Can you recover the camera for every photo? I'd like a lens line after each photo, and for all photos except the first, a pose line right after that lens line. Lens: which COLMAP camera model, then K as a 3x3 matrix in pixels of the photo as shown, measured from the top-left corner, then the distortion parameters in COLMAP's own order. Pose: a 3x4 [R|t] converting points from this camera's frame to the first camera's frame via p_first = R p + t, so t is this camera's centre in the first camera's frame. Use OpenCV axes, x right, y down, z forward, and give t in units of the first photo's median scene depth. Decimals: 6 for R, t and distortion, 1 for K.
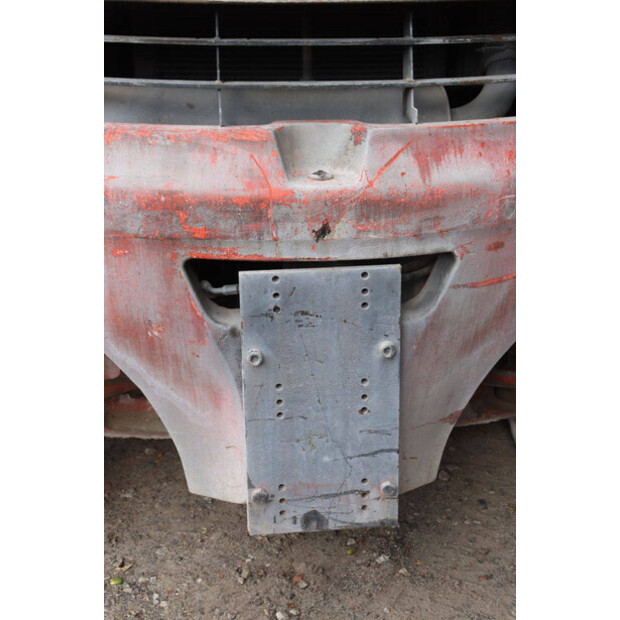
lens RADIAL K [[980.5, 0, 310.0], [0, 980.5, 310.0], [0, 0, 1]] dist [0.142183, 0.045287]
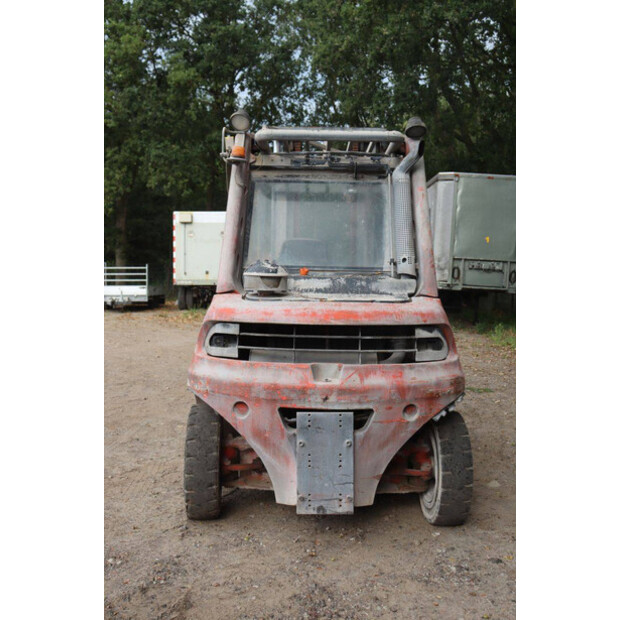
lens RADIAL K [[713.1, 0, 301.6], [0, 713.1, 313.4], [0, 0, 1]] dist [-0.005617, 0.036065]
pose [[0.992316, 0.019140, -0.122243, 0.188003], [-0.052476, 0.959811, -0.275698, 0.253292], [0.112054, 0.279994, 0.953440, -1.056689]]
